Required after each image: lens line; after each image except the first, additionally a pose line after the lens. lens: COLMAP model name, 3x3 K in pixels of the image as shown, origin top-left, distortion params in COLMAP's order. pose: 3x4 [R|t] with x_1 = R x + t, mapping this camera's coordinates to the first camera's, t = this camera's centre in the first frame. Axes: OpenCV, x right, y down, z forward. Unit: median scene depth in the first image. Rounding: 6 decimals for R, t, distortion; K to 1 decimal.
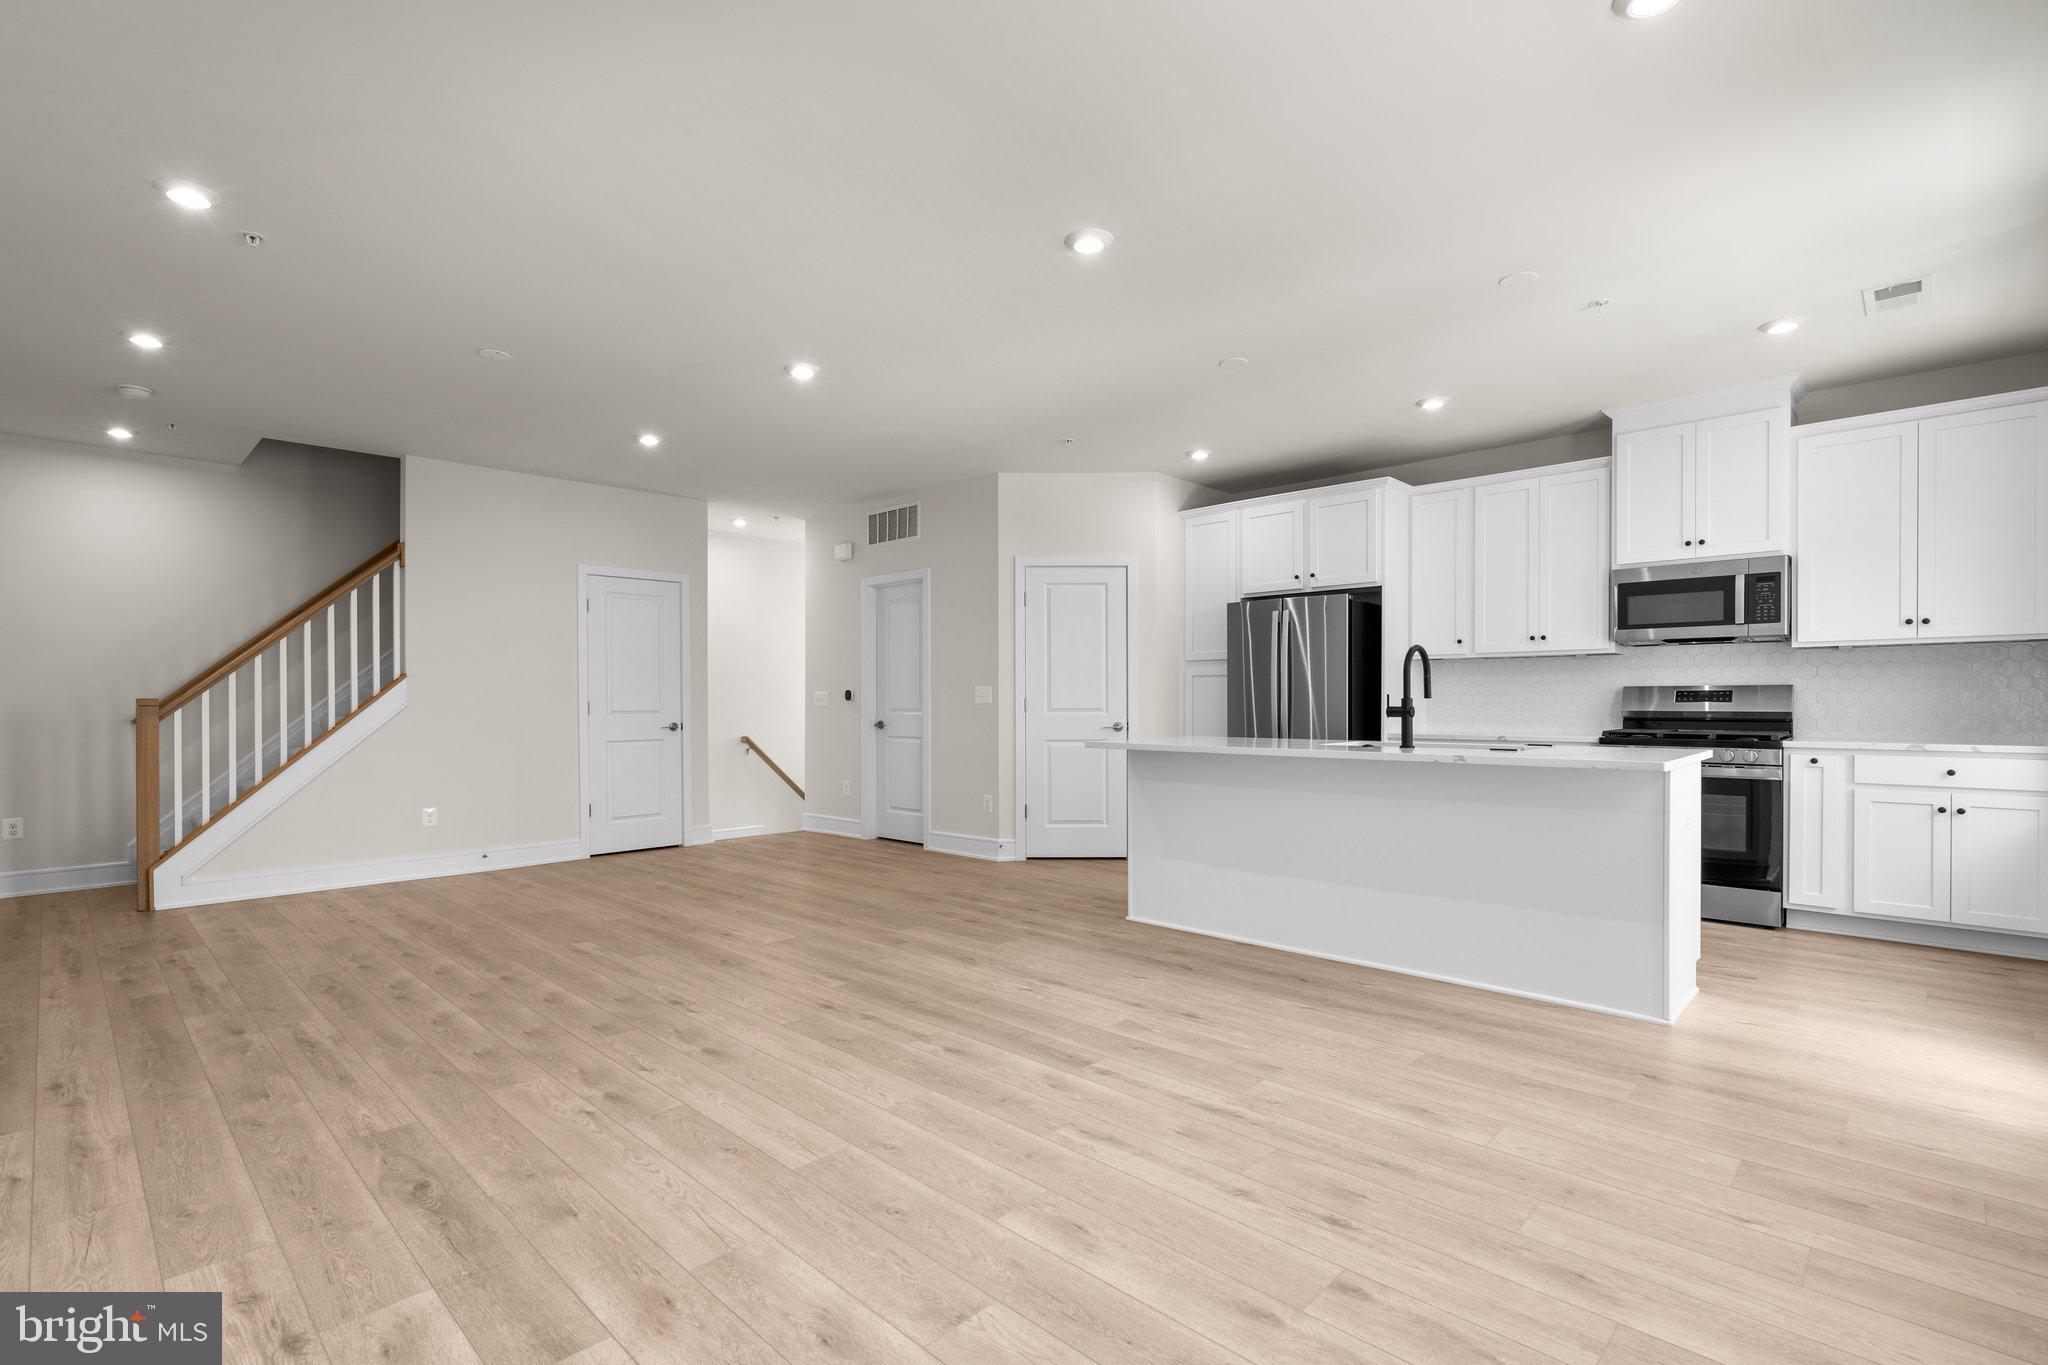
lens RADIAL K [[934.4, 0, 1020.3], [0, 934.4, 705.1], [0, 0, 1]] dist [0.001700, 0.000247]
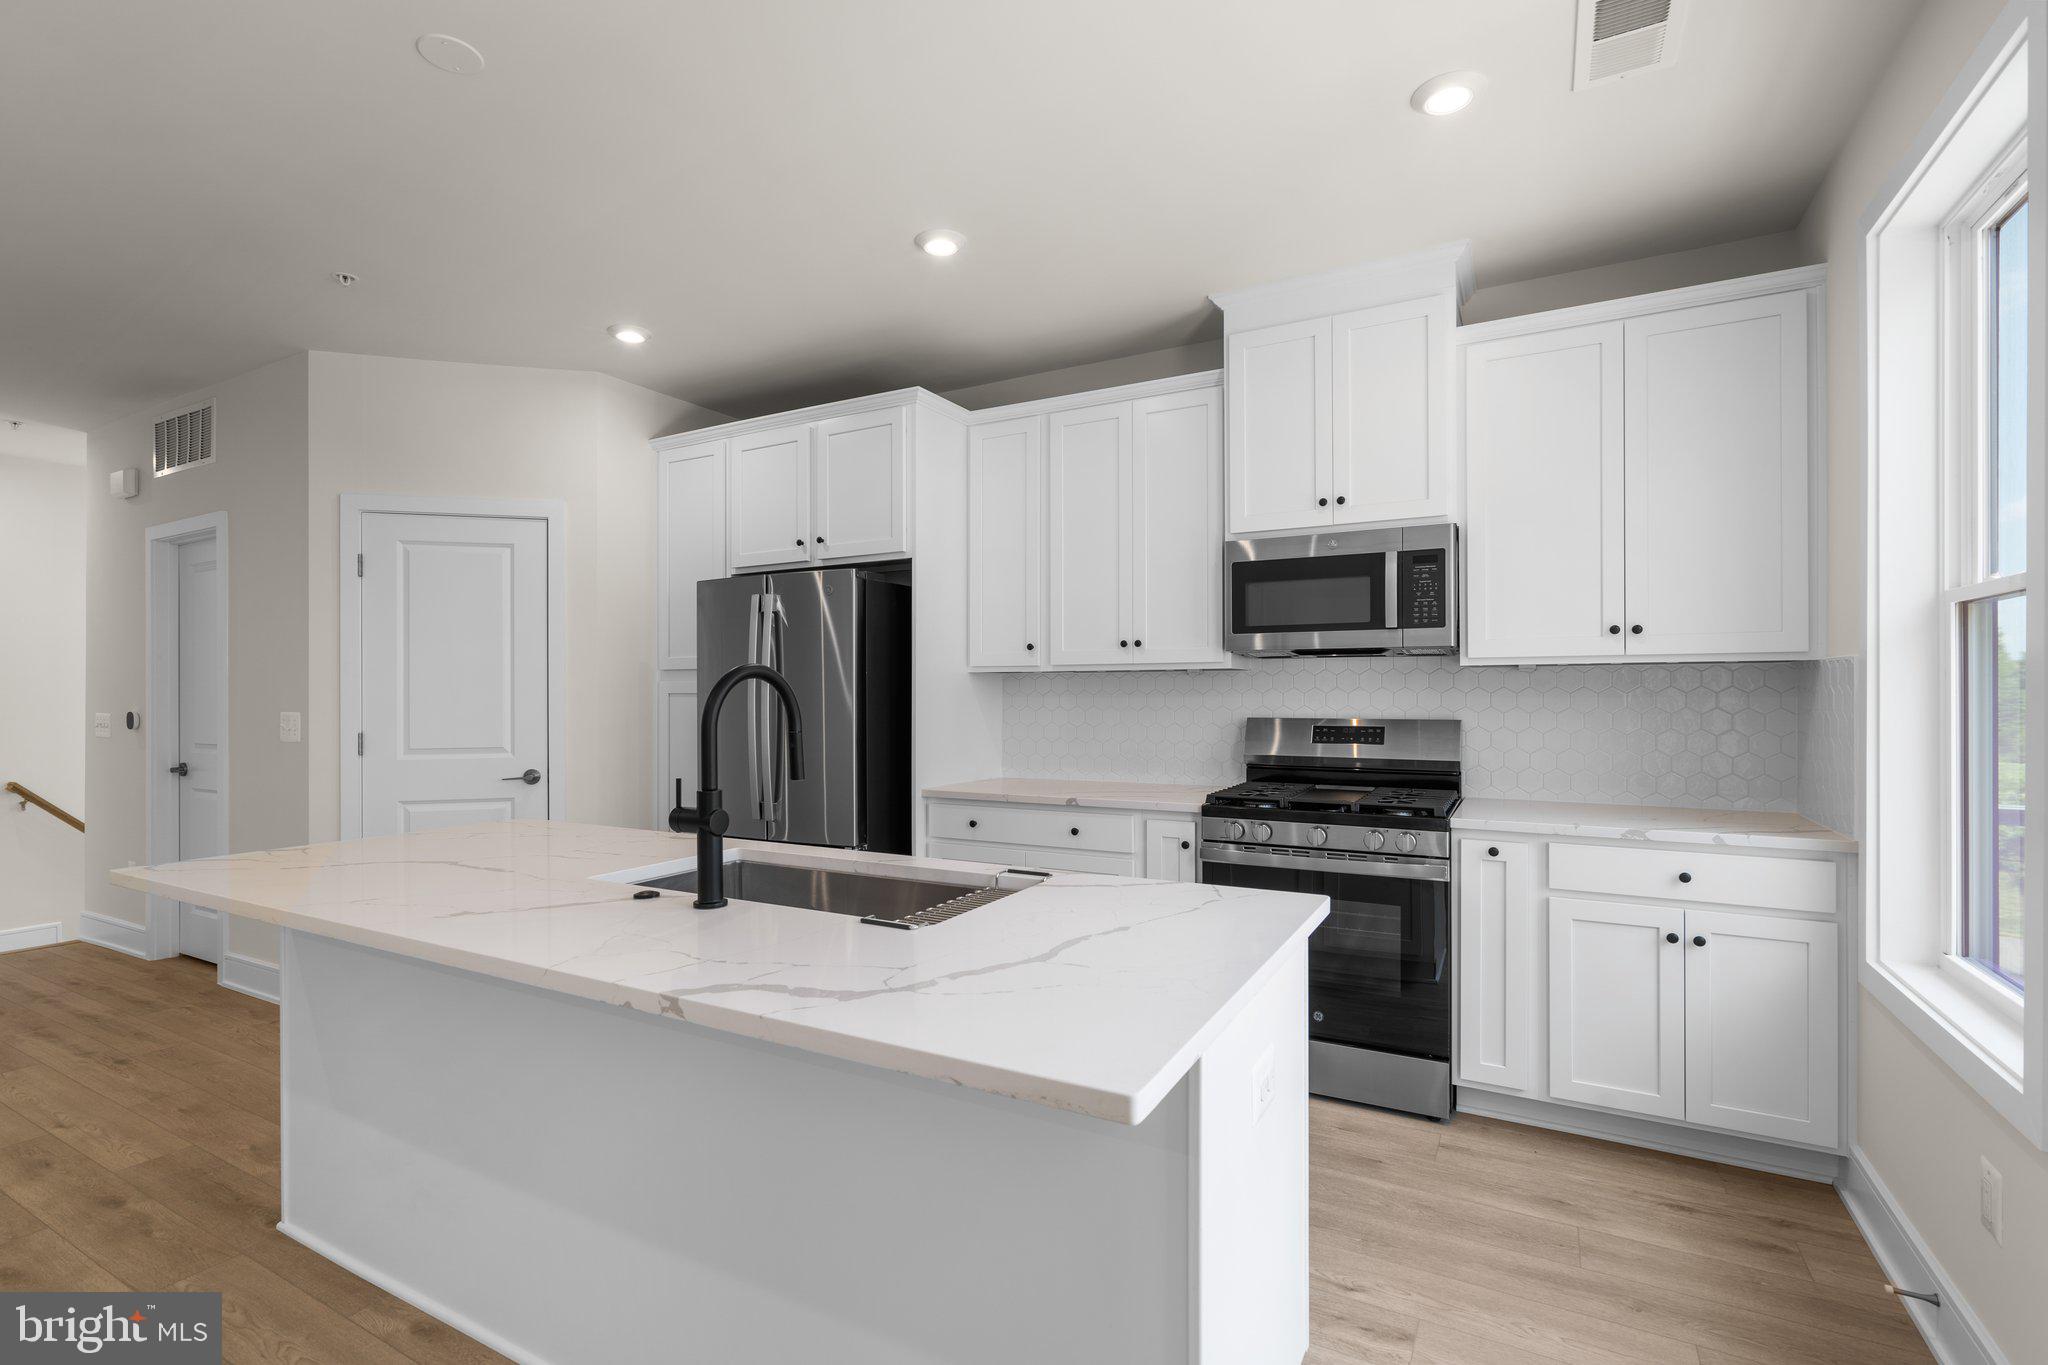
lens RADIAL K [[931.4, 0, 1016.7], [0, 931.4, 689.1], [0, 0, 1]] dist [-0.000122, 0.001309]
pose [[0.967228, -0.001166, 0.253905, 0.351613], [0.002853, 0.999976, -0.006274, -0.041071], [-0.253892, 0.006793, 0.967209, 0.439093]]
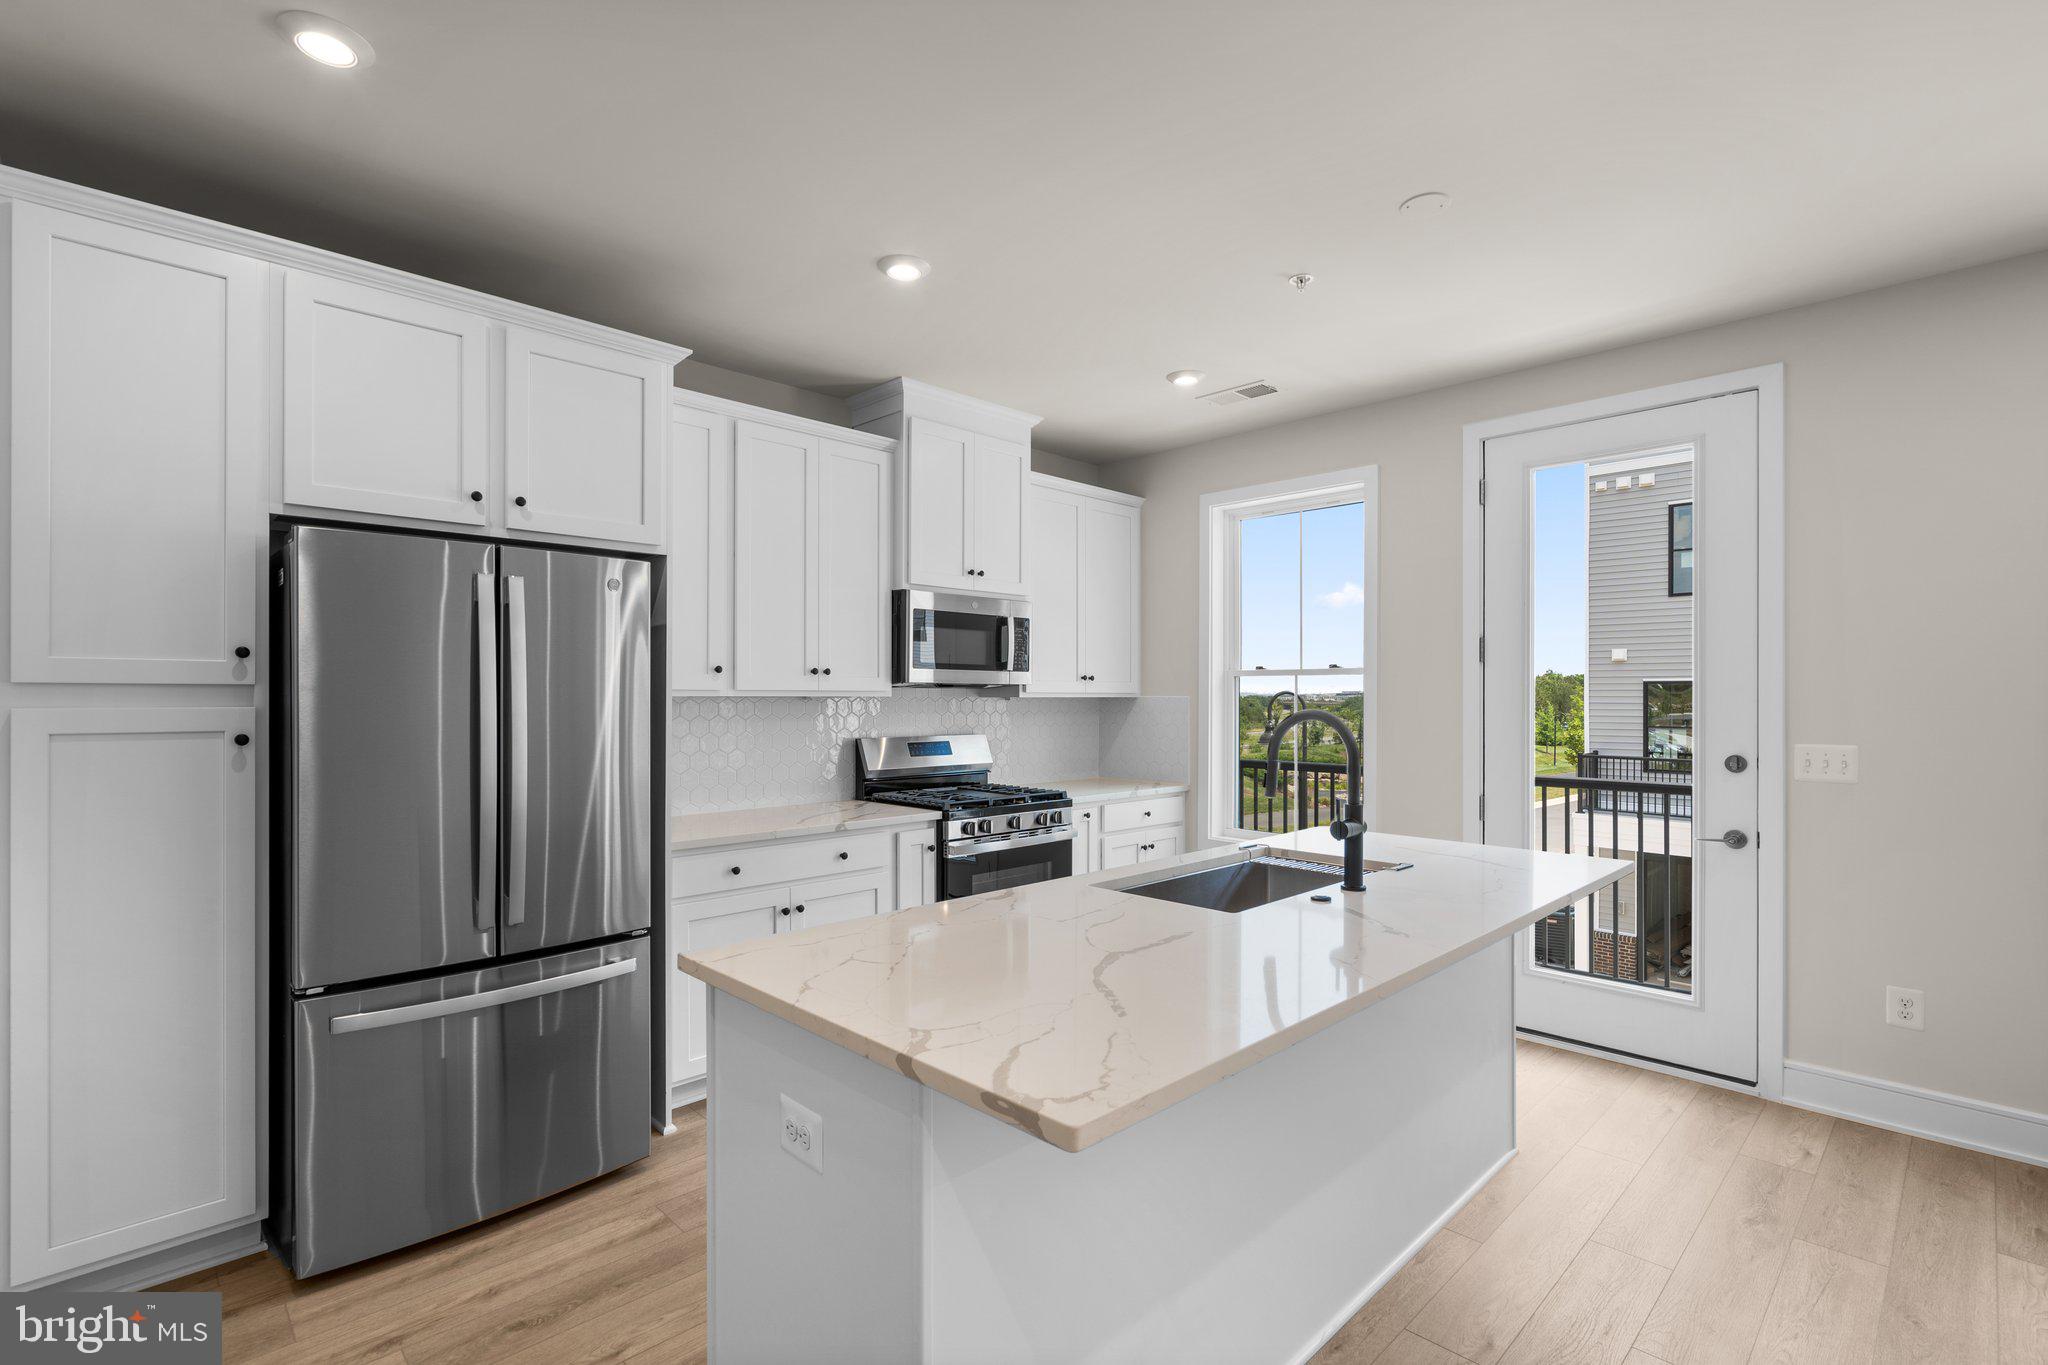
lens RADIAL K [[946.0, 0, 998.5], [0, 946.0, 696.4], [0, 0, 1]] dist [0.000619, 0.000263]
pose [[0.049975, 0.002923, 0.998746, -0.155051], [0.001127, 0.999995, -0.002983, -0.058823], [-0.998750, 0.001275, 0.049972, 0.953884]]
